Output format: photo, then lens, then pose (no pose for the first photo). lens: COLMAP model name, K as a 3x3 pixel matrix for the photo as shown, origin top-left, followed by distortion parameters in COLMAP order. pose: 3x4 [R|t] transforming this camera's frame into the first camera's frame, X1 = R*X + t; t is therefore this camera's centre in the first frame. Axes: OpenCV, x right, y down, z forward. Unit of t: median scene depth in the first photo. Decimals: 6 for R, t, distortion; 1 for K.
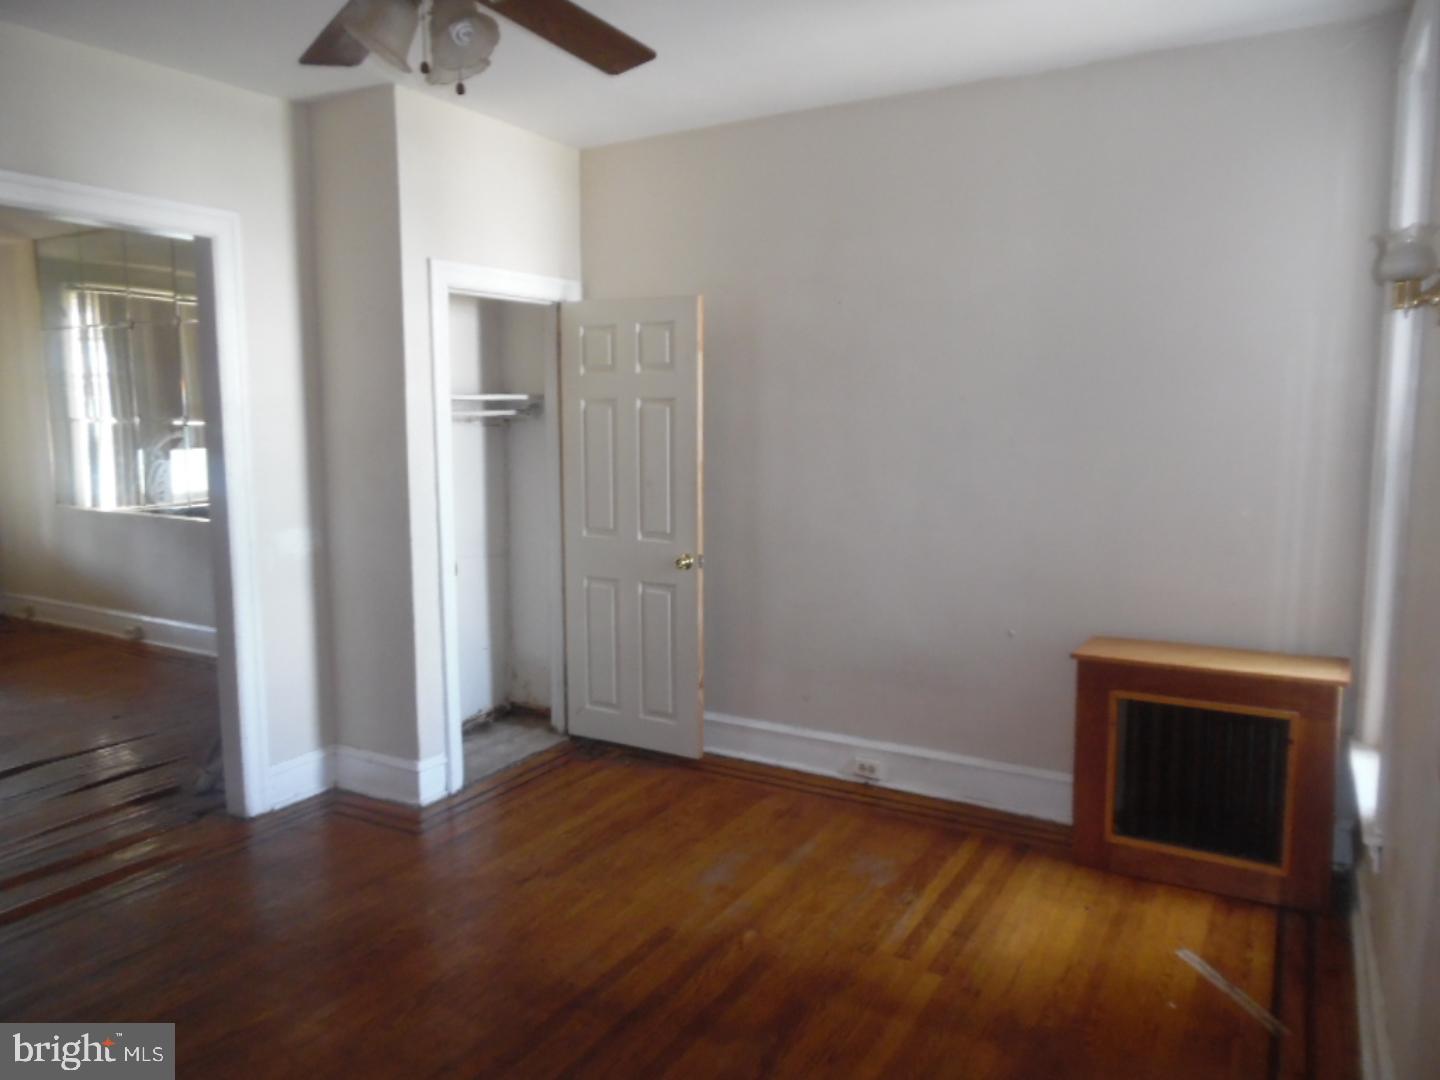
lens RADIAL K [[1022.9, 0, 720.0], [0, 1022.9, 540.0], [0, 0, 1]] dist [-0.008038, 0.006398]
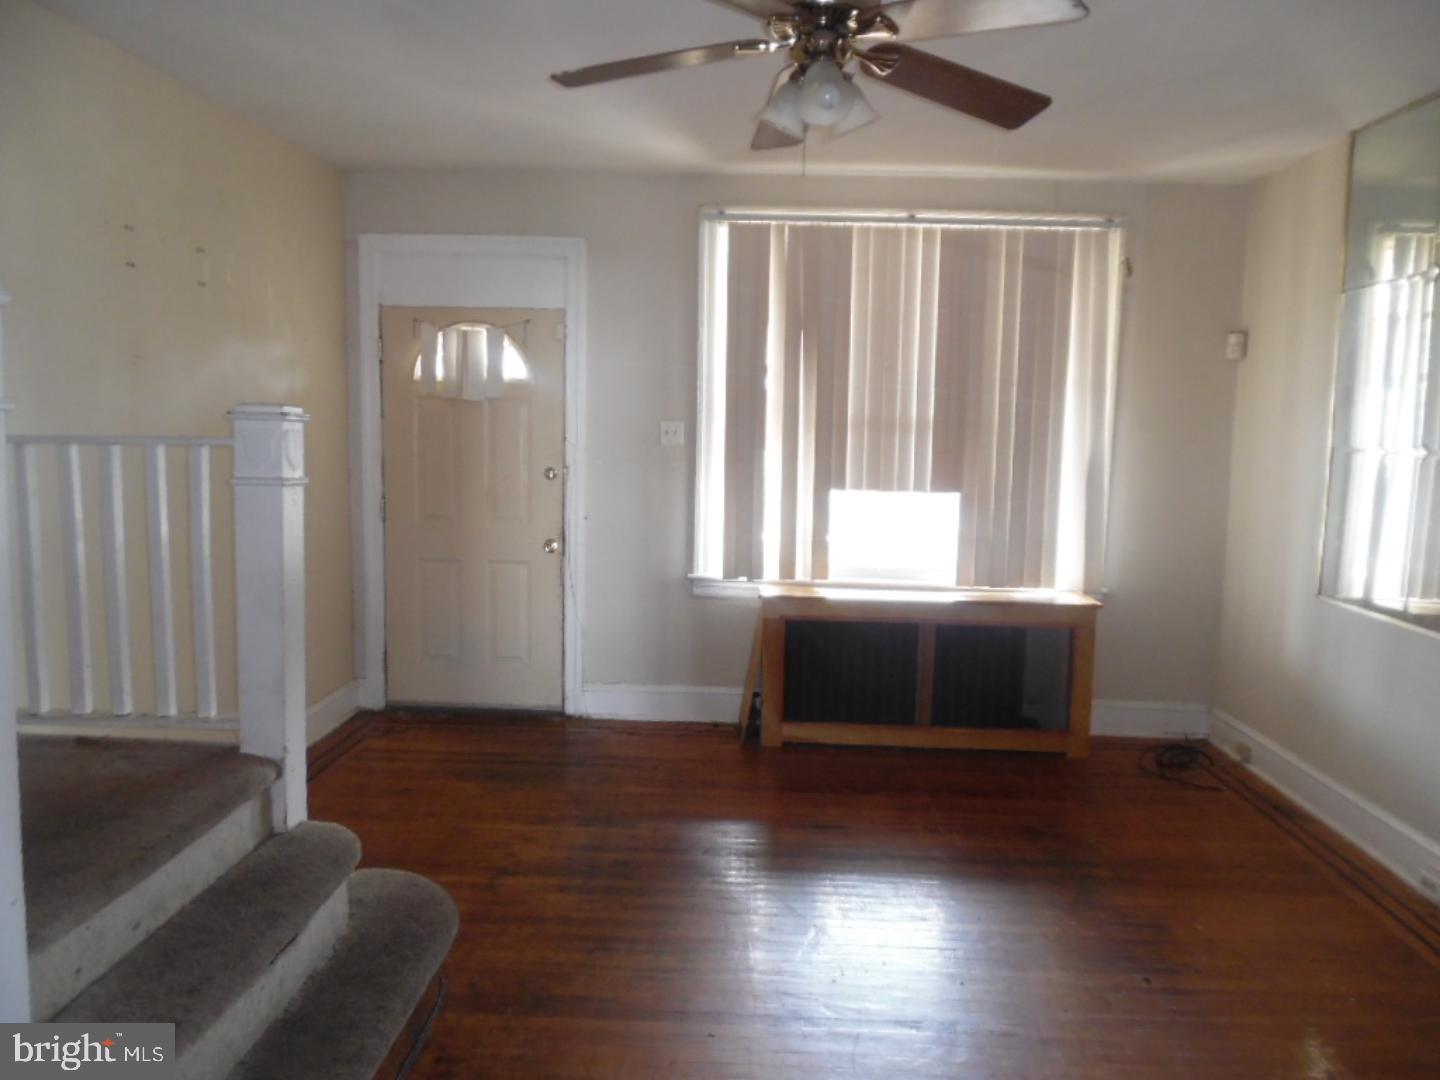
lens RADIAL K [[1031.8, 0, 720.0], [0, 1031.8, 540.0], [0, 0, 1]] dist [-0.007418, -0.001243]
pose [[0.486710, 0.106449, -0.867054, -0.476669], [-0.124947, 0.990826, 0.051507, -0.082423], [0.864582, 0.083267, 0.495545, 0.633145]]
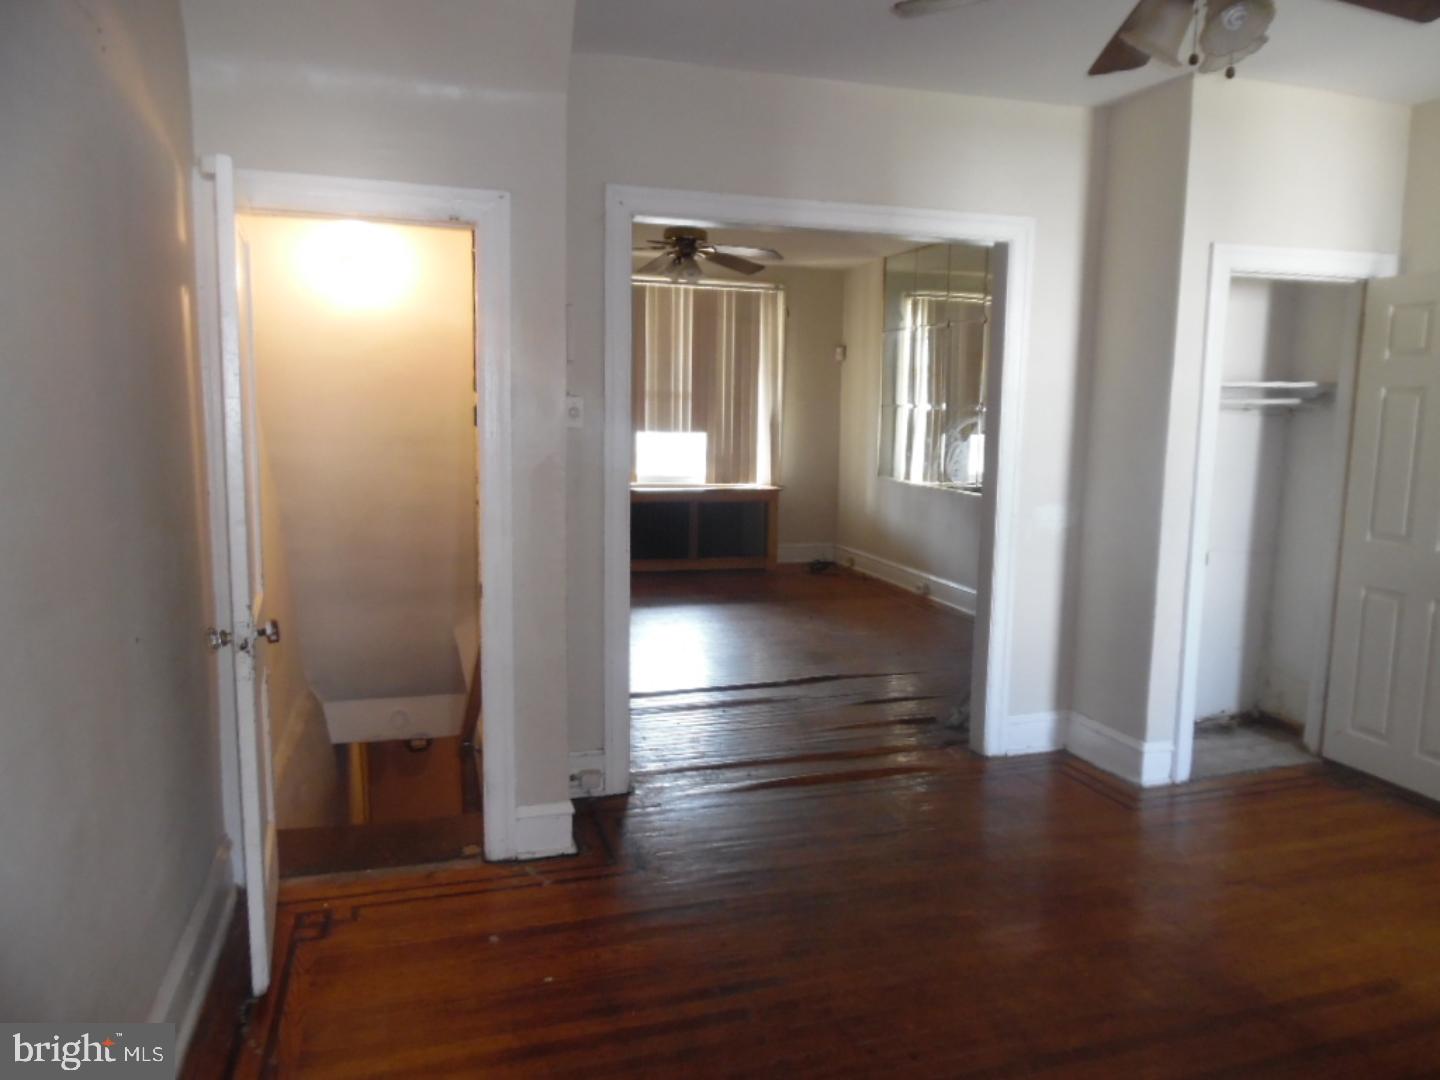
lens RADIAL K [[1017.2, 0, 714.6], [0, 1017.2, 536.8], [0, 0, 1]] dist [-0.001505, -0.029412]
pose [[0.733255, 0.097626, -0.672909, 0.041569], [-0.096120, 0.994584, 0.039554, 0.012349], [0.673125, 0.035677, 0.738667, -0.032288]]
